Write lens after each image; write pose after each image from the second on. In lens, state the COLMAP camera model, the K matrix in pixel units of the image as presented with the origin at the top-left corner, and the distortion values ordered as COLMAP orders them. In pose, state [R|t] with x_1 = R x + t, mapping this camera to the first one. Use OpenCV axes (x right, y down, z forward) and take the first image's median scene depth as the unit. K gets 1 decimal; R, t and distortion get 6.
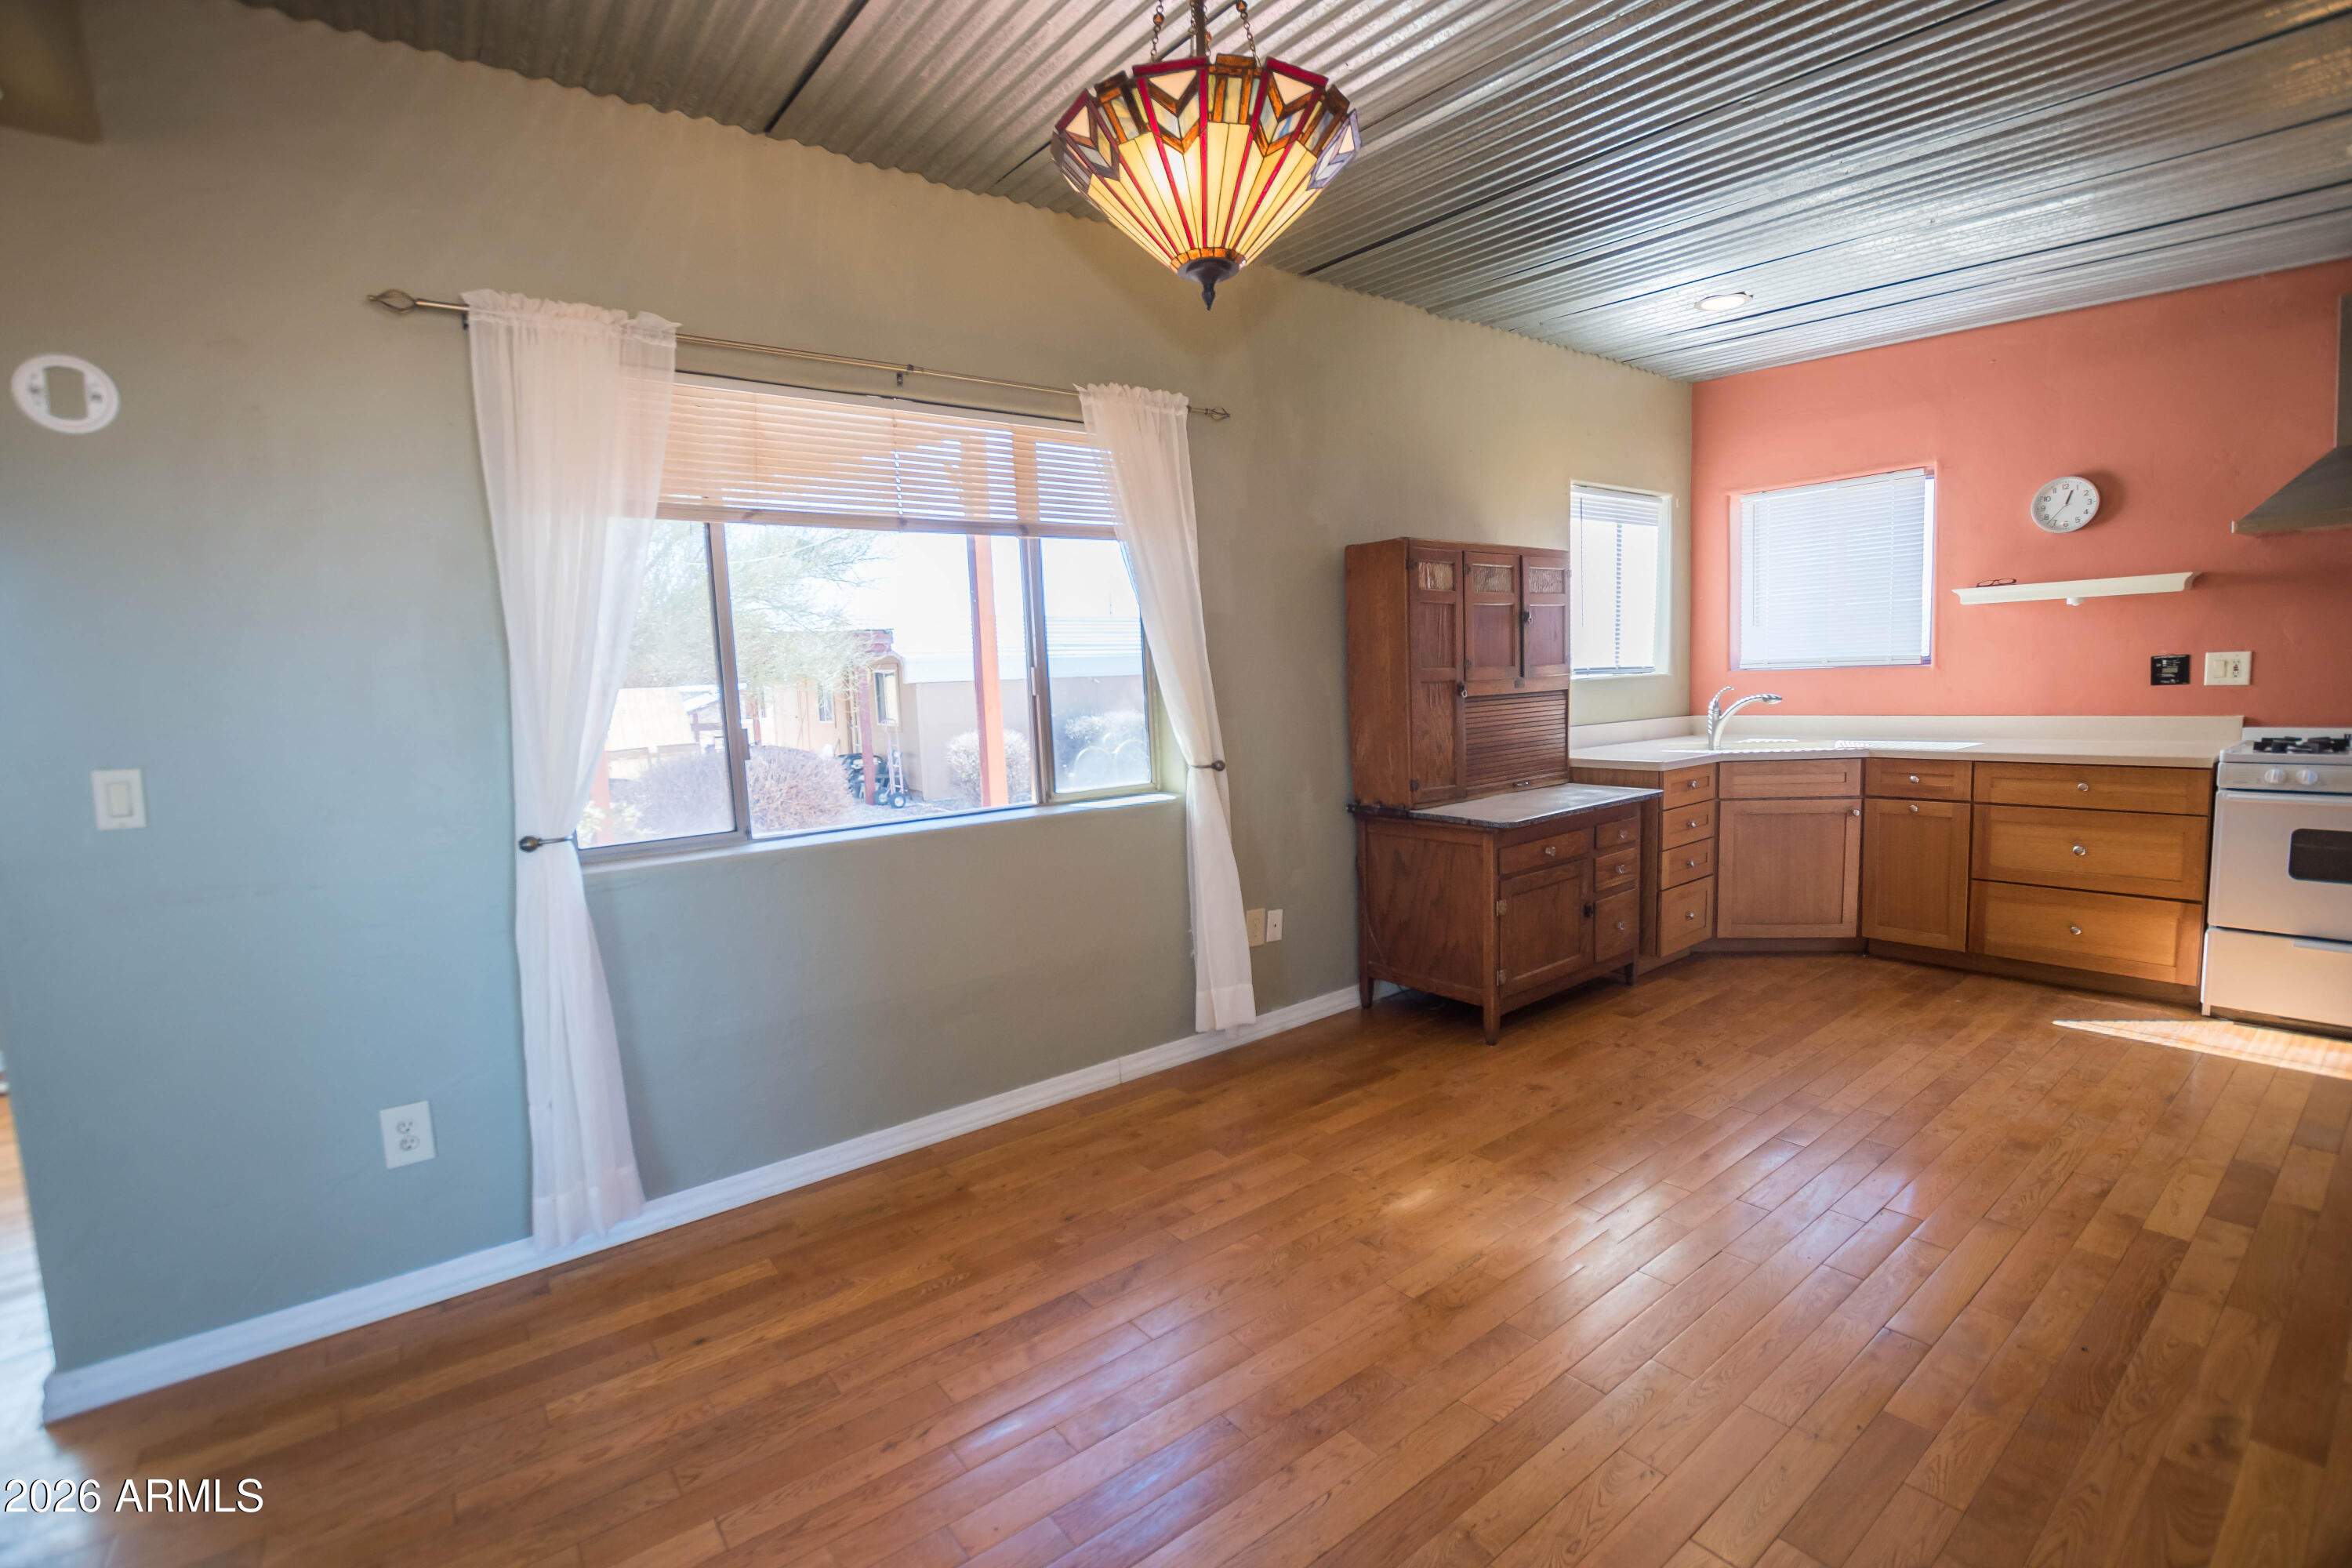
lens RADIAL K [[1039.5, 0, 1176.0], [0, 1039.5, 784.0], [0, 0, 1]] dist [-0.033961, -0.001060]
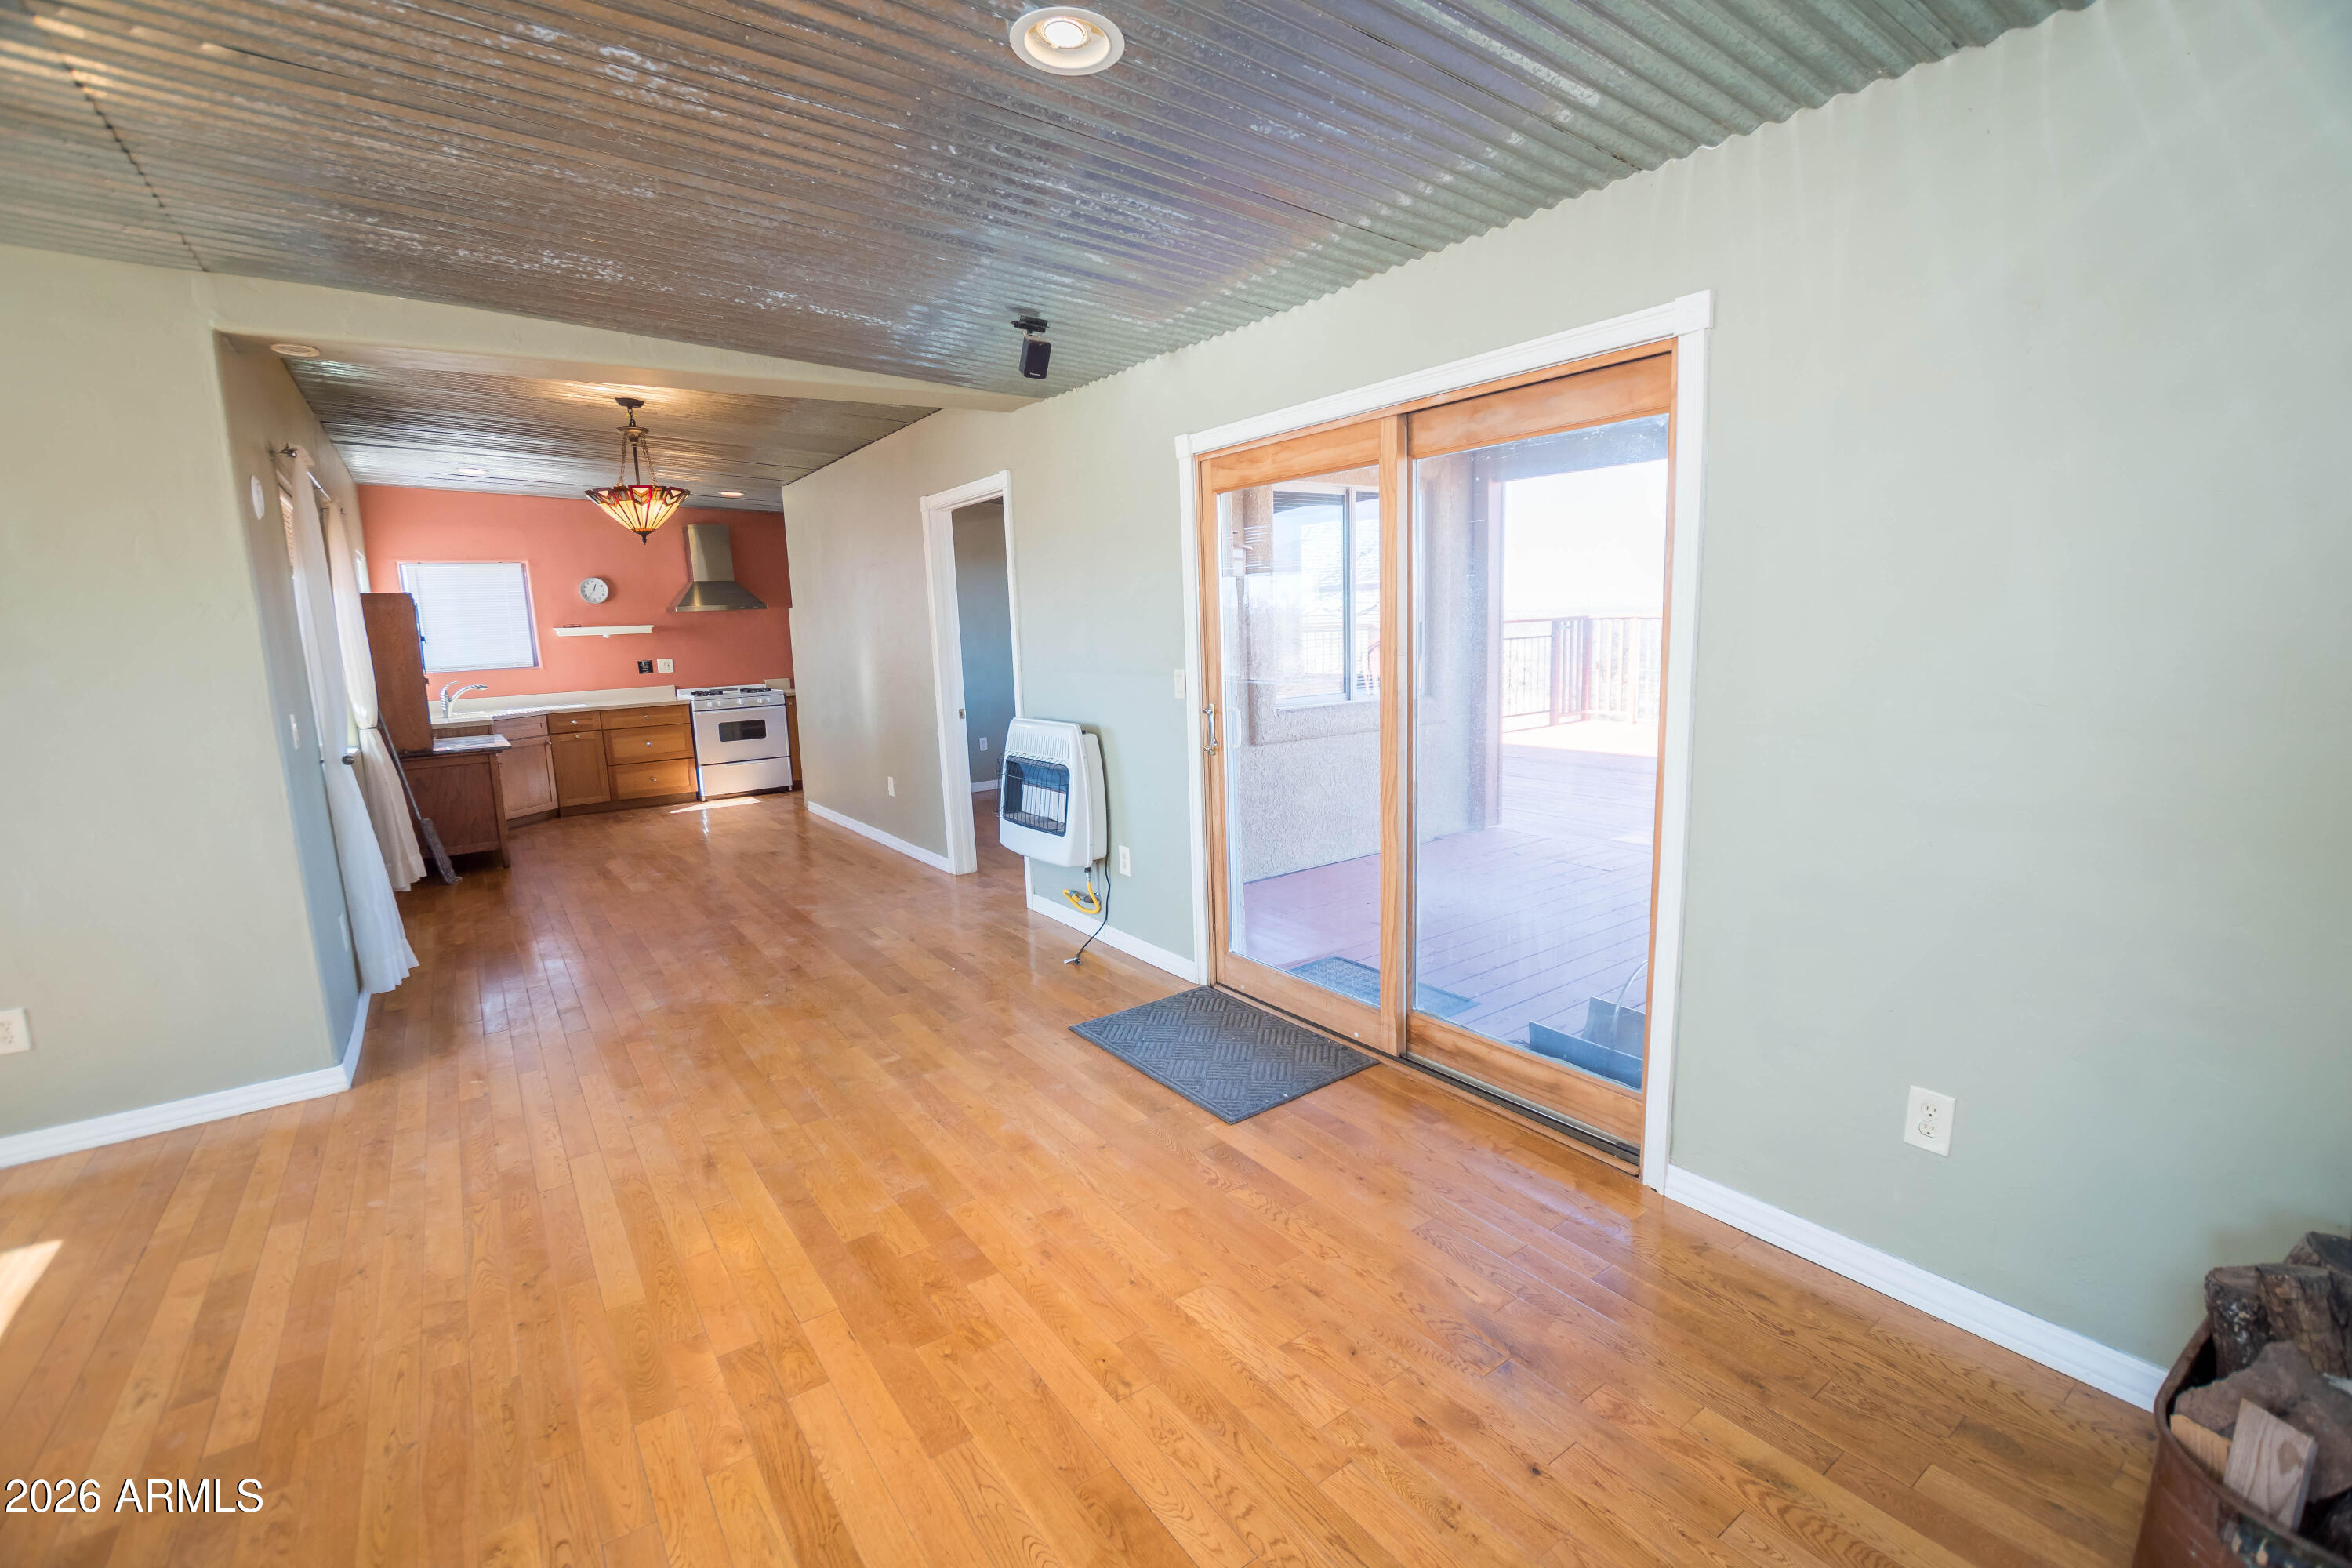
lens RADIAL K [[1039.5, 0, 1176.0], [0, 1039.5, 784.0], [0, 0, 1]] dist [-0.033961, -0.001060]
pose [[0.038307, -0.115126, 0.992612, -1.553554], [0.134358, 0.984914, 0.109048, 0.065631], [-0.990192, 0.129188, 0.053198, -0.341004]]
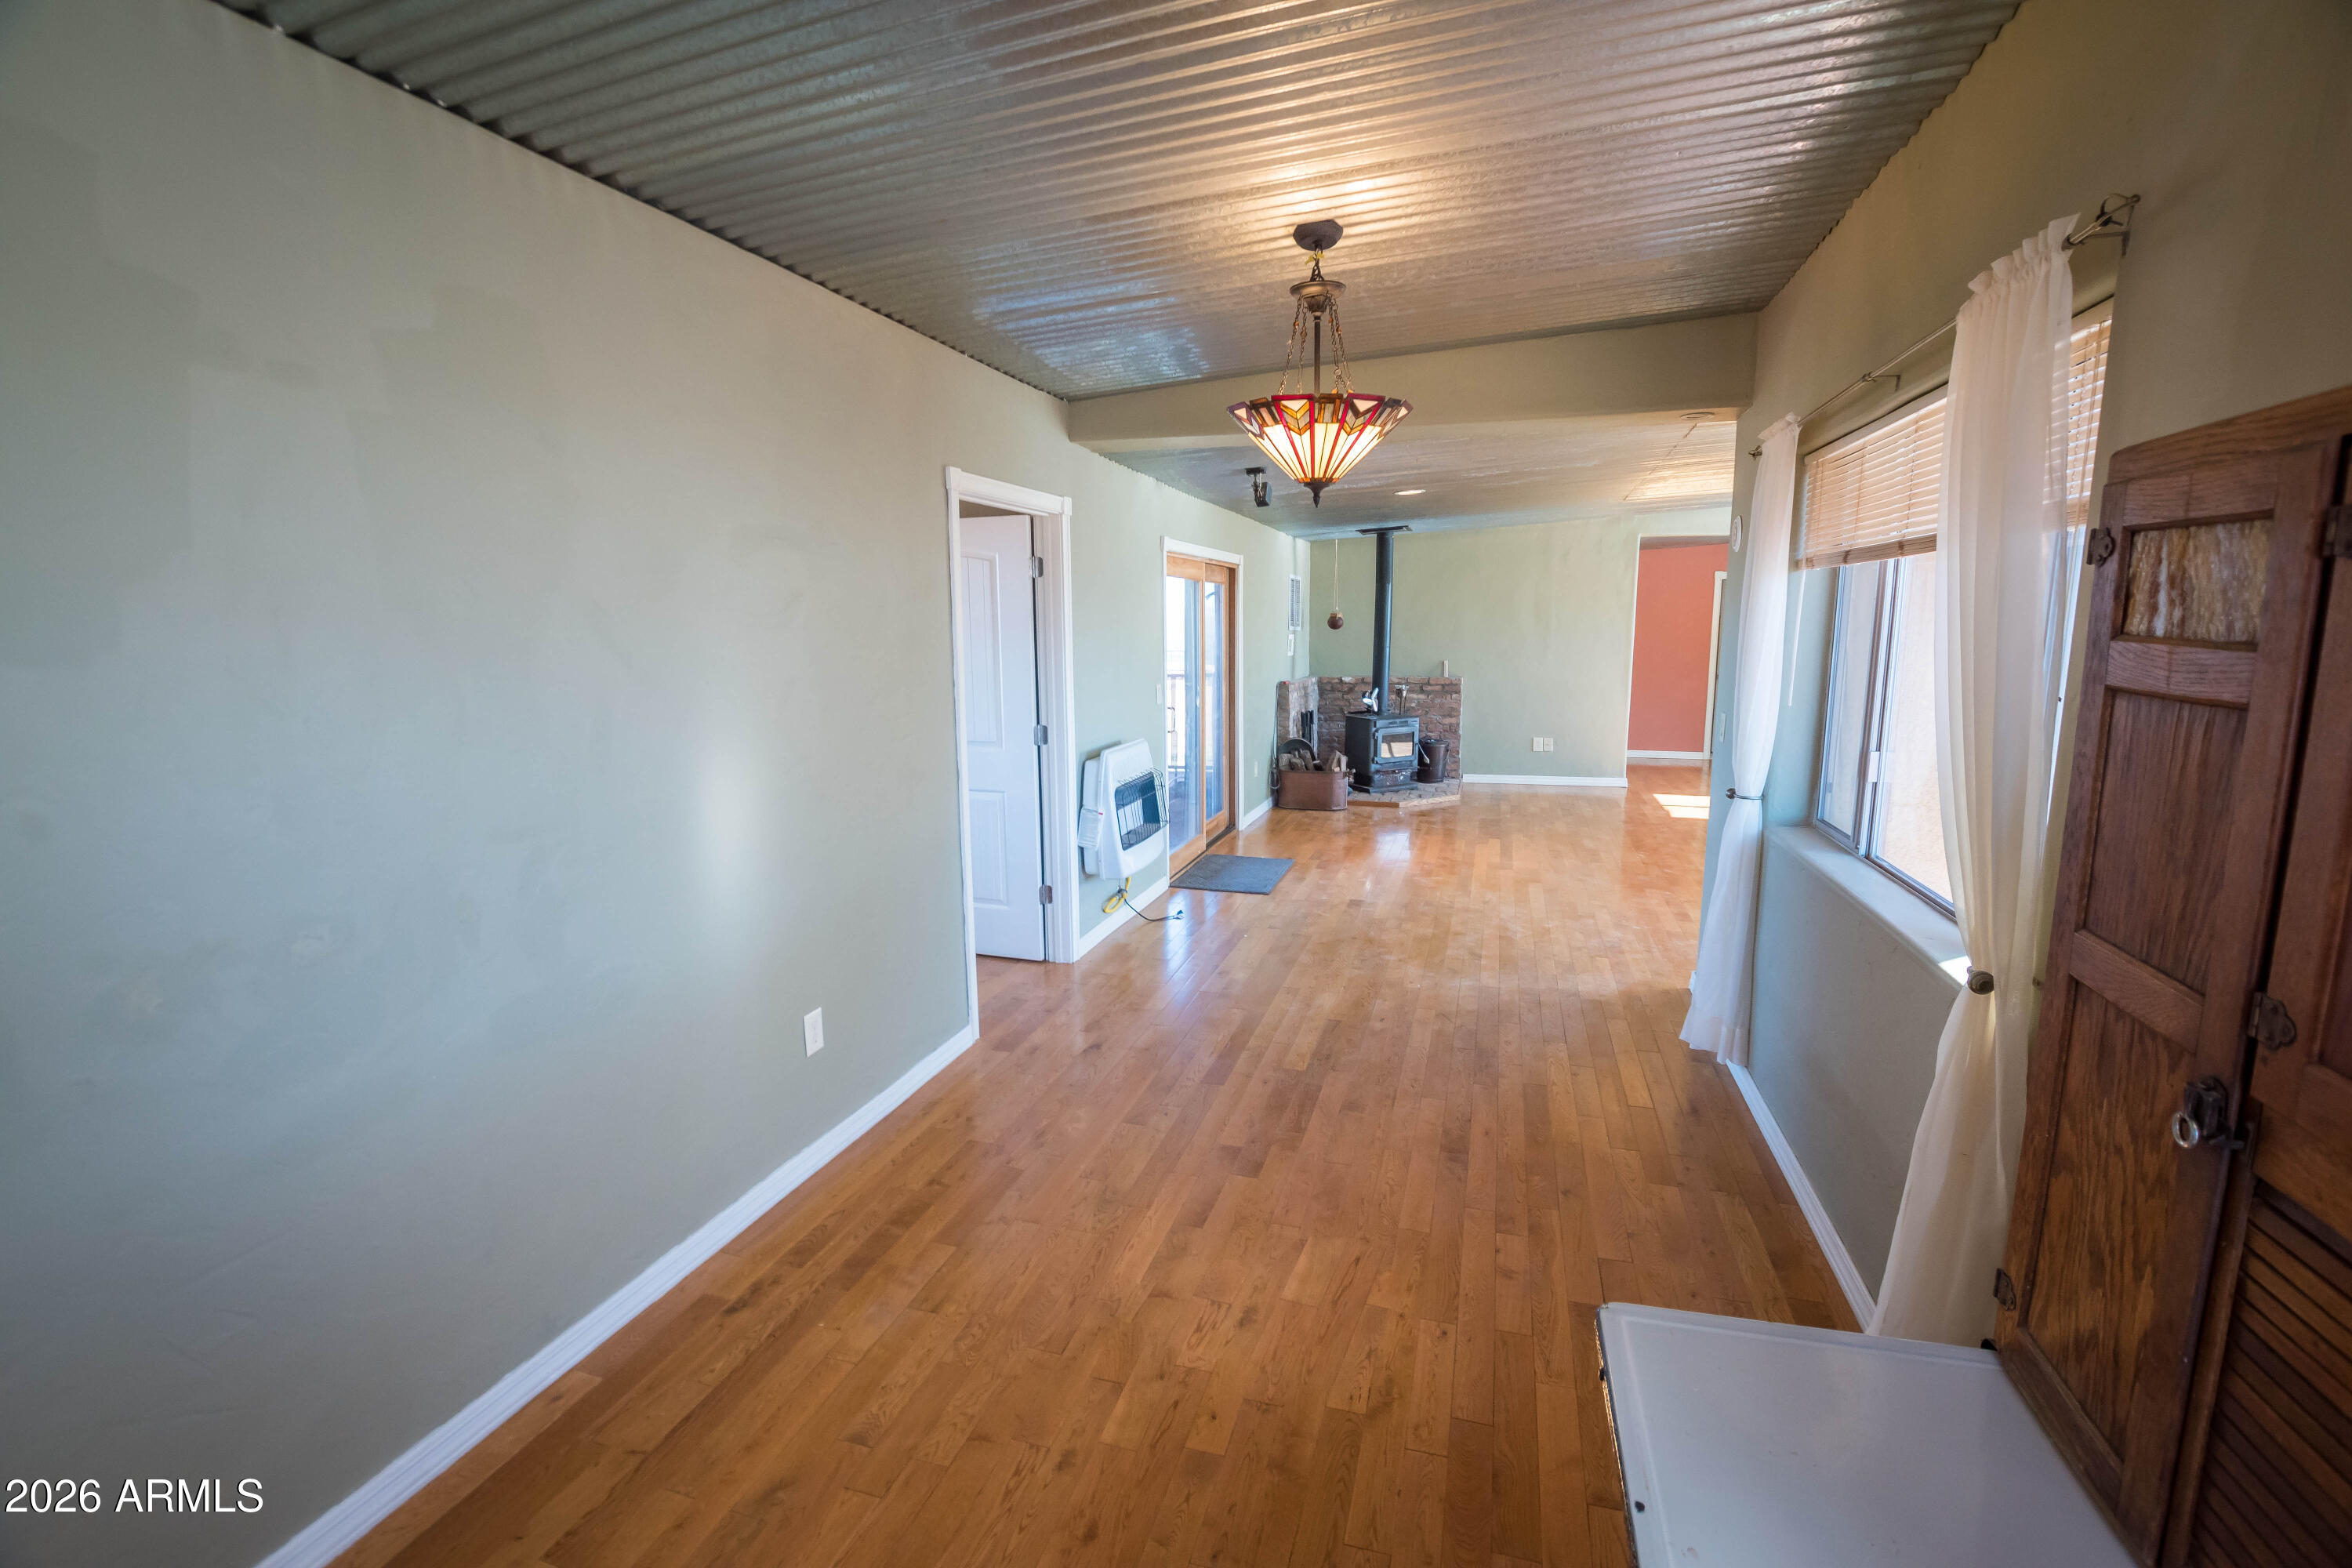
lens RADIAL K [[1039.5, 0, 1176.0], [0, 1039.5, 784.0], [0, 0, 1]] dist [-0.033961, -0.001060]
pose [[-0.814939, 0.138238, -0.562819, 0.616366], [-0.015799, 0.965476, 0.260013, -0.231145], [0.579332, 0.220786, -0.784620, 1.145201]]
